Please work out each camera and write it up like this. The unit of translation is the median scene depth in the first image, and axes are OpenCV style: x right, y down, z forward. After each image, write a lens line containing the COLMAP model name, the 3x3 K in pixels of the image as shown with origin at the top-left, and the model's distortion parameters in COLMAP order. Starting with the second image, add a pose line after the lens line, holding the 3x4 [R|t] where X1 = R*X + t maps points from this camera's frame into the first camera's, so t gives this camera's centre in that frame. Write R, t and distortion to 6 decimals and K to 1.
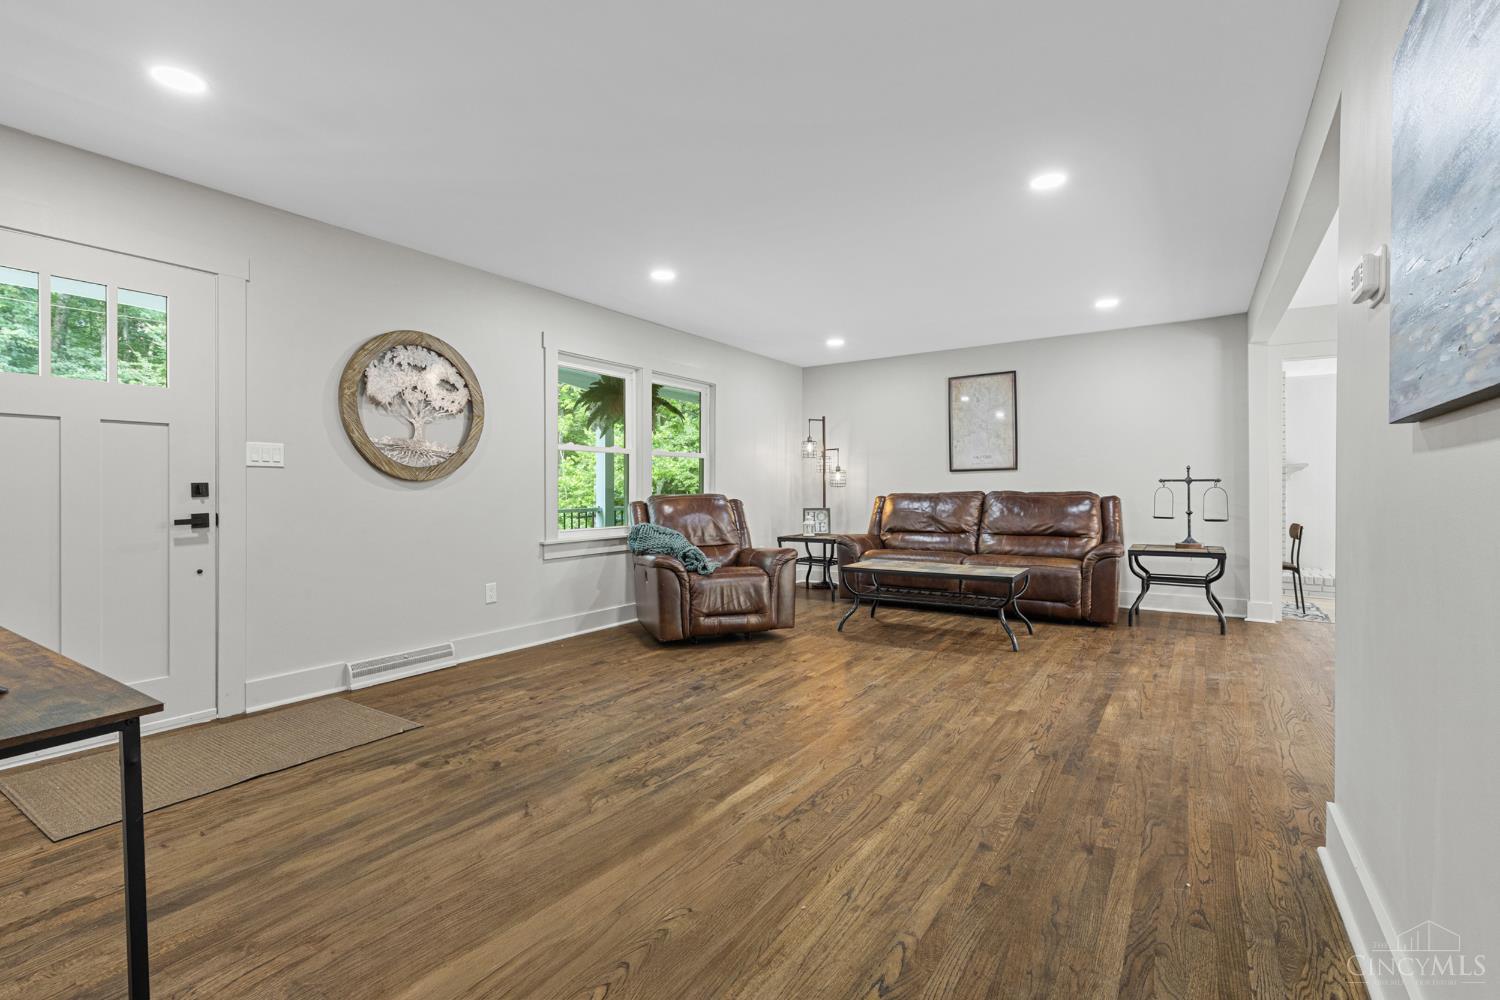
lens RADIAL K [[683.1, 0, 744.0], [0, 683.1, 493.8], [0, 0, 1]] dist [0.011958, -0.001984]
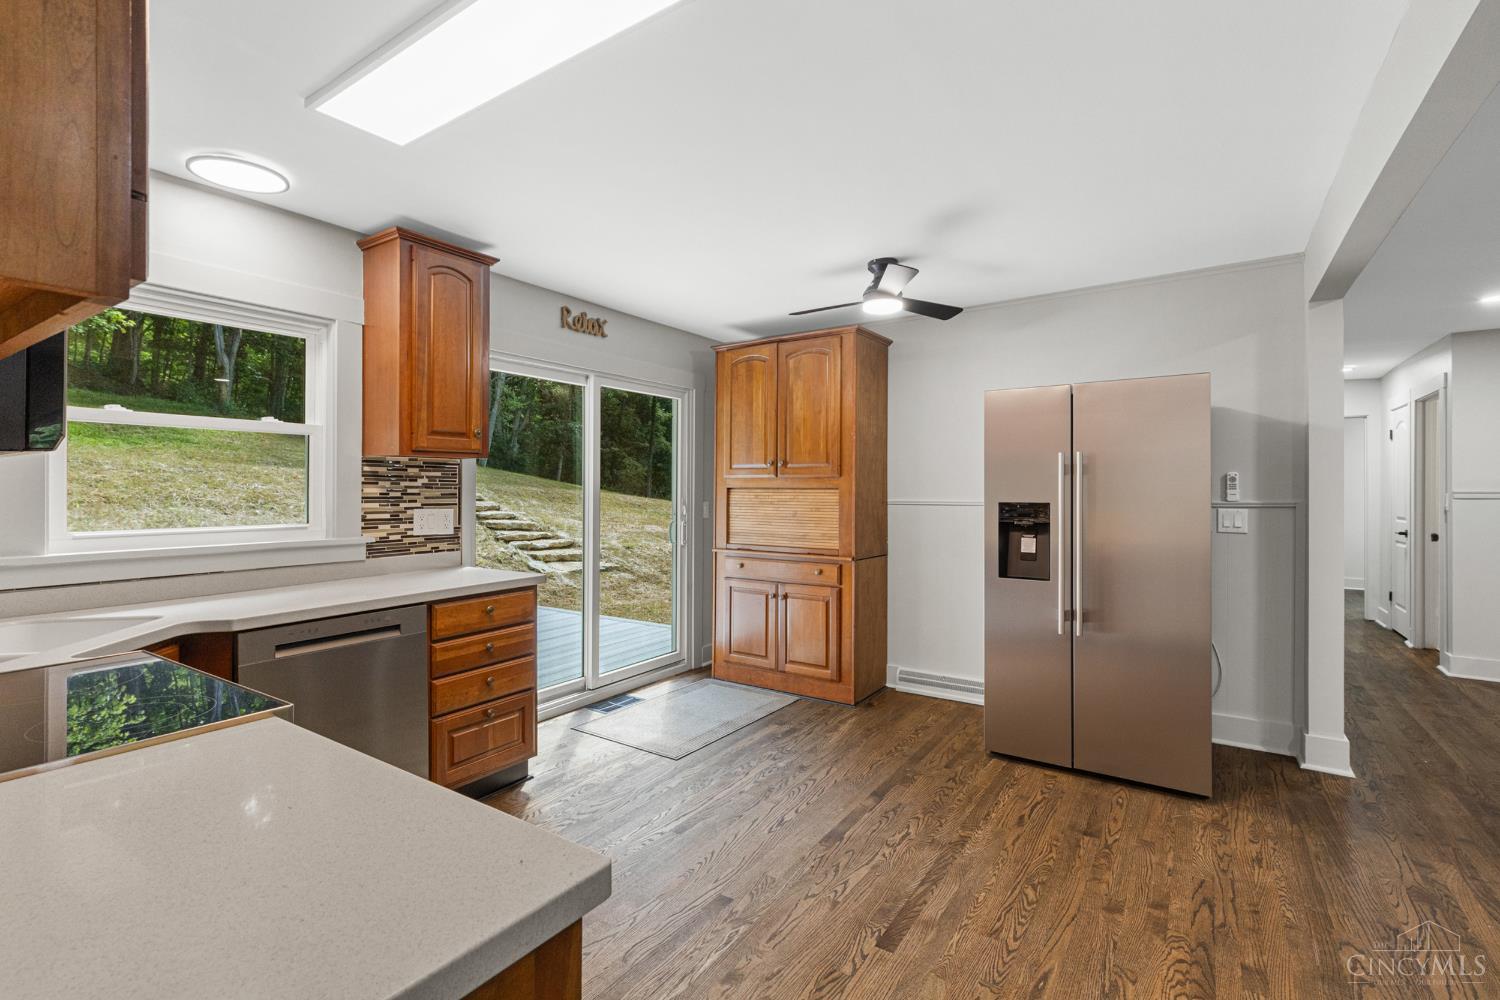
lens RADIAL K [[683.1, 0, 748.5], [0, 683.1, 487.3], [0, 0, 1]] dist [0.011958, -0.001984]
pose [[-0.999986, -0.003000, -0.004268, 1.191218], [-0.003039, 0.999954, 0.009044, -0.077357], [0.004241, 0.009057, -0.999950, 1.372066]]
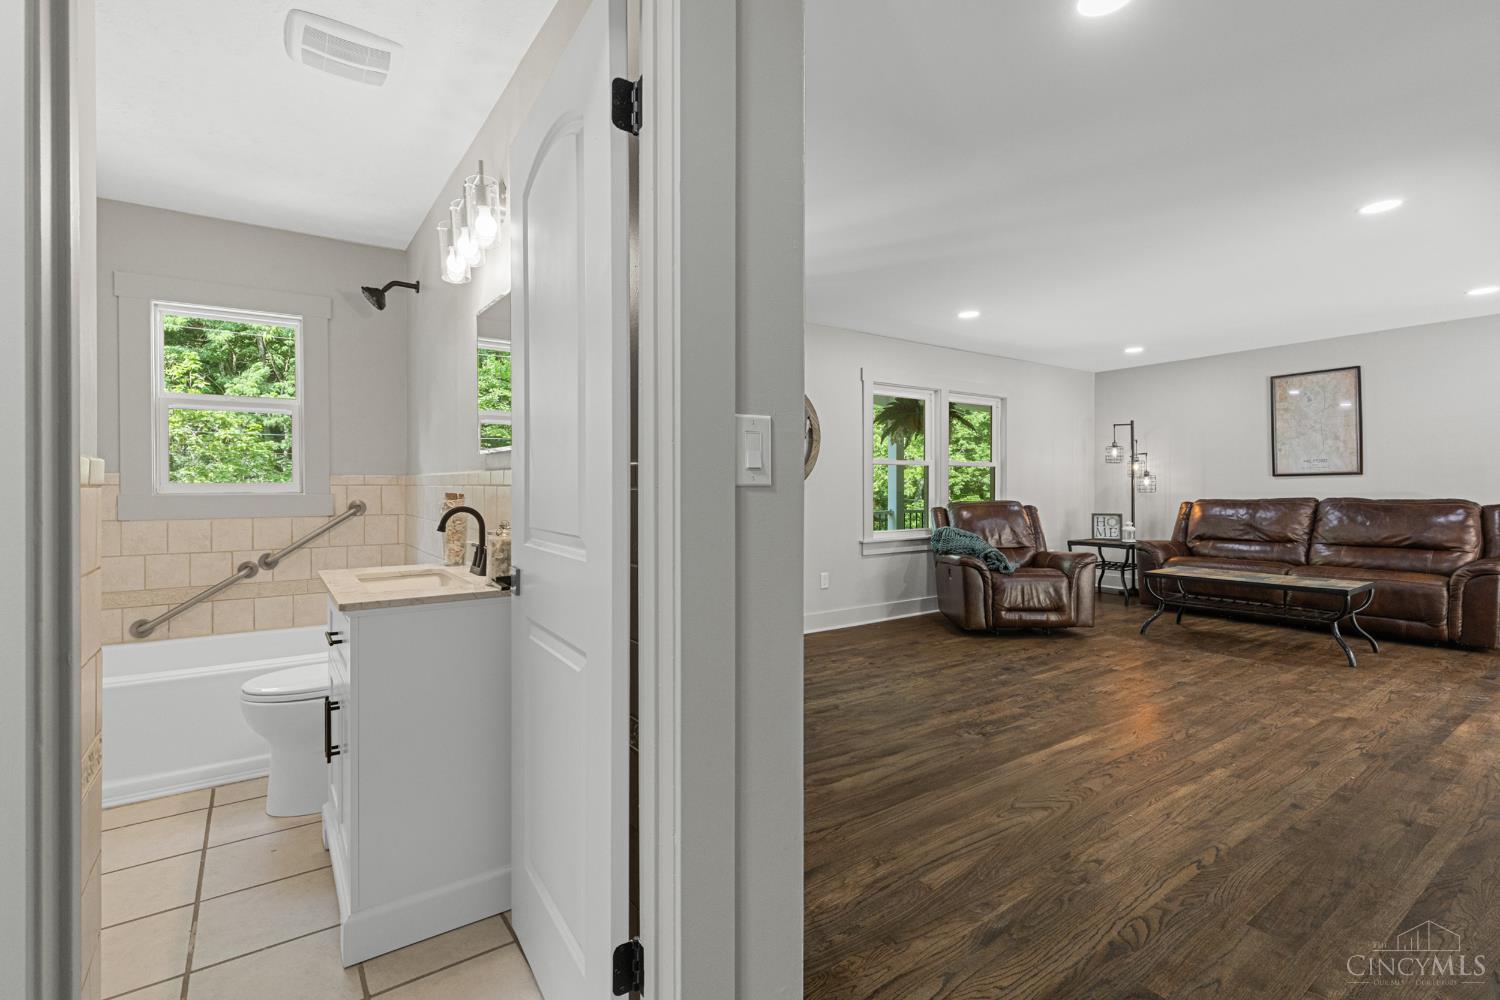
lens RADIAL K [[683.1, 0, 747.7], [0, 683.1, 490.8], [0, 0, 1]] dist [0.011958, -0.001984]
pose [[0.933396, -0.001034, -0.358847, -0.062457], [0.000404, 0.999998, -0.001830, -0.020864], [0.358848, 0.001563, 0.933395, -0.260315]]
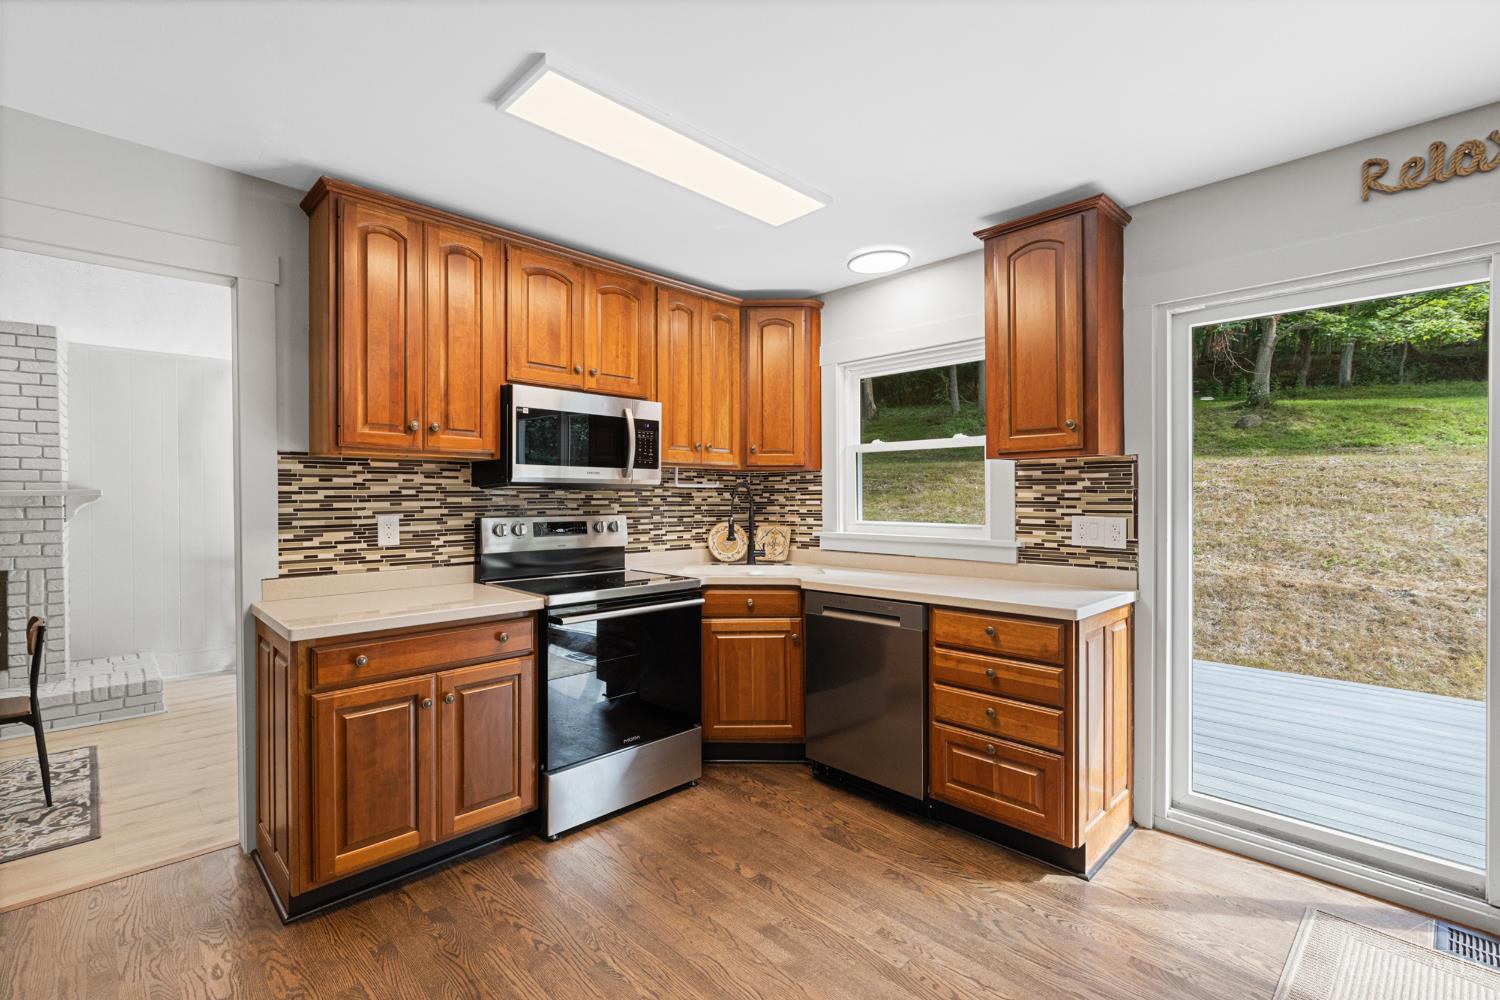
lens RADIAL K [[683.1, 0, 730.7], [0, 683.1, 500.2], [0, 0, 1]] dist [0.011958, -0.001984]
pose [[0.216585, -0.010166, 0.976211, 0.778449], [0.014464, 0.999869, 0.007203, -0.069304], [-0.976157, 0.012559, 0.216703, 0.722306]]
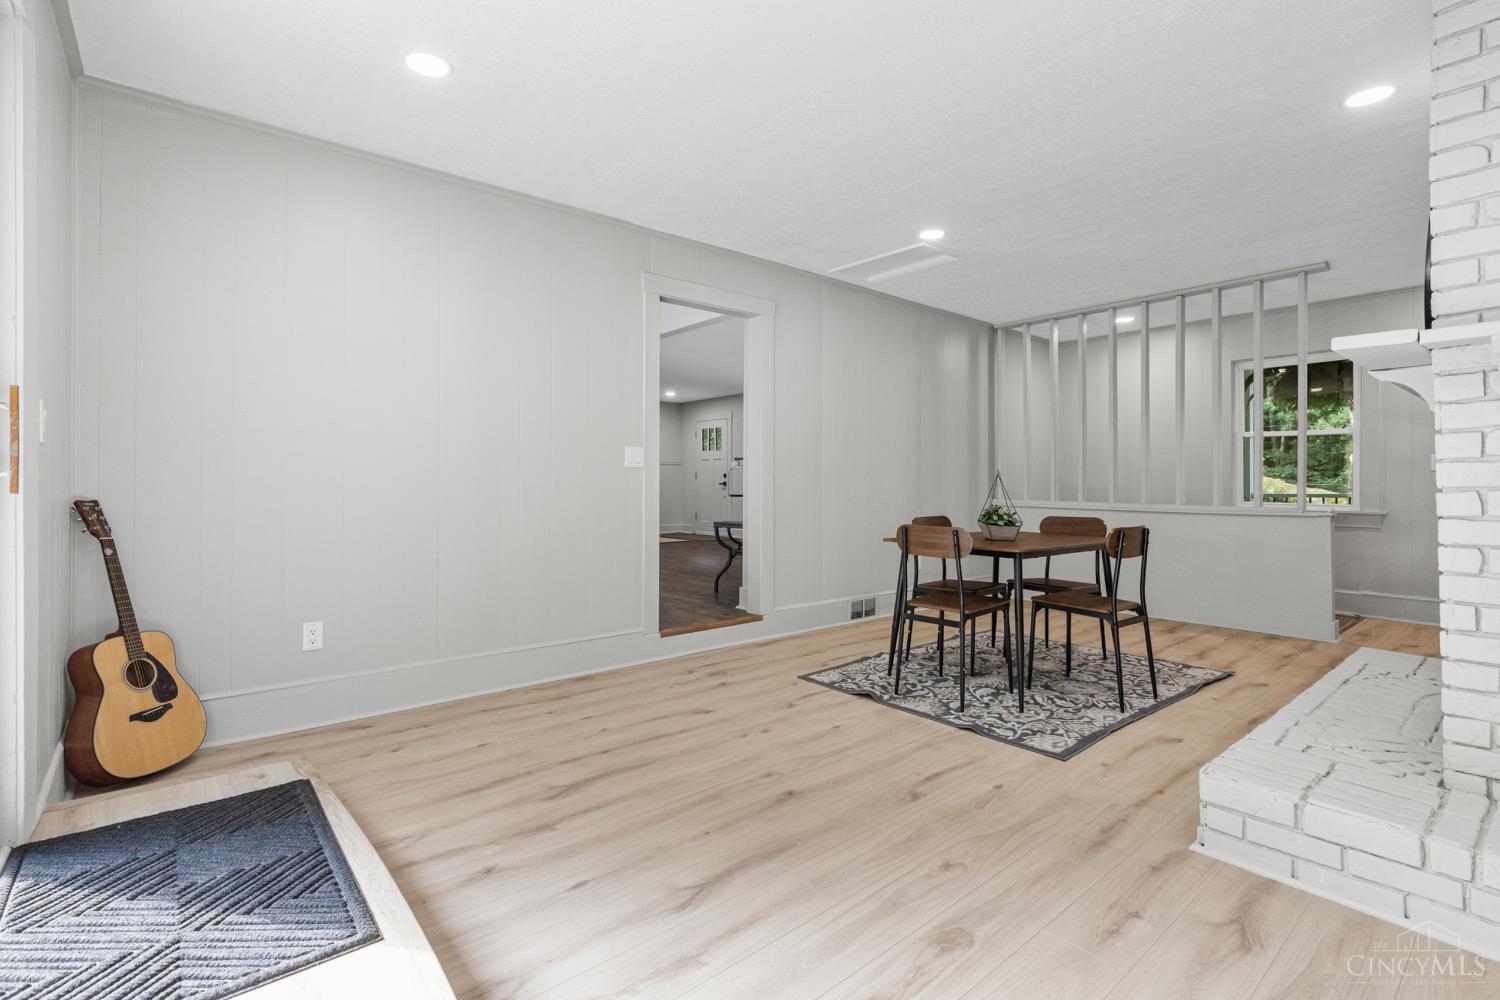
lens RADIAL K [[683.1, 0, 739.9], [0, 683.1, 488.6], [0, 0, 1]] dist [0.011958, -0.001984]
pose [[-0.284769, 0.007191, -0.958569, 2.392412], [-0.009478, 0.999902, 0.010317, 0.021638], [0.958549, 0.012024, -0.284673, 1.808544]]
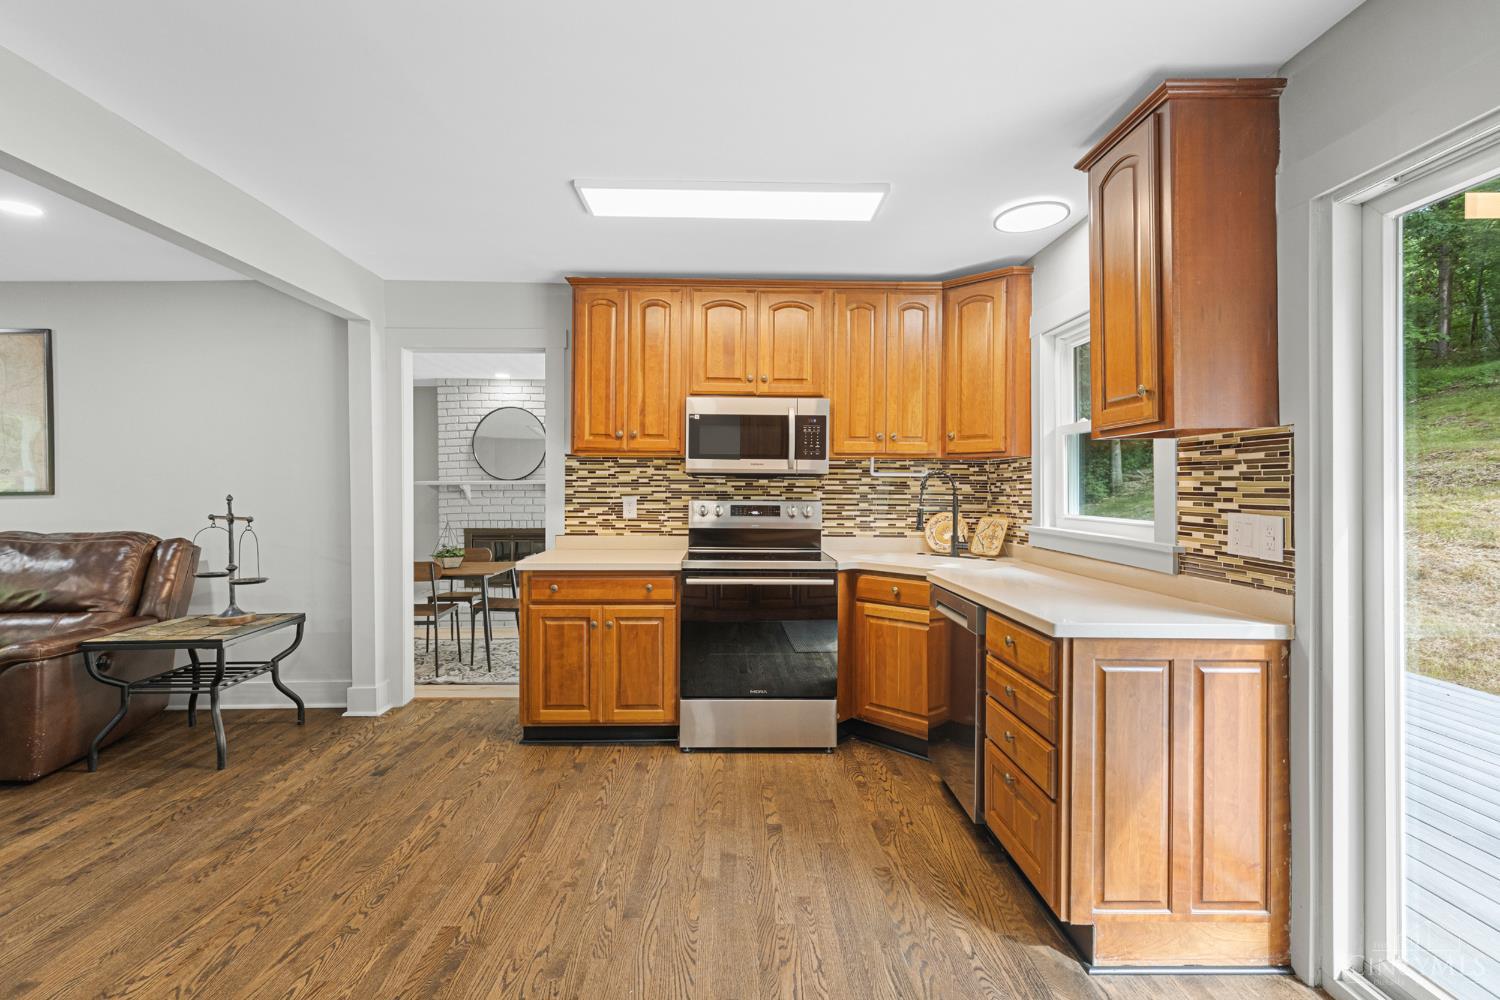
lens RADIAL K [[683.1, 0, 727.6], [0, 683.1, 486.1], [0, 0, 1]] dist [0.011958, -0.001984]
pose [[0.831504, 0.000515, 0.555518, 0.964923], [0.005093, 0.999950, -0.008550, -0.059645], [-0.555495, 0.009939, 0.831460, 0.281655]]
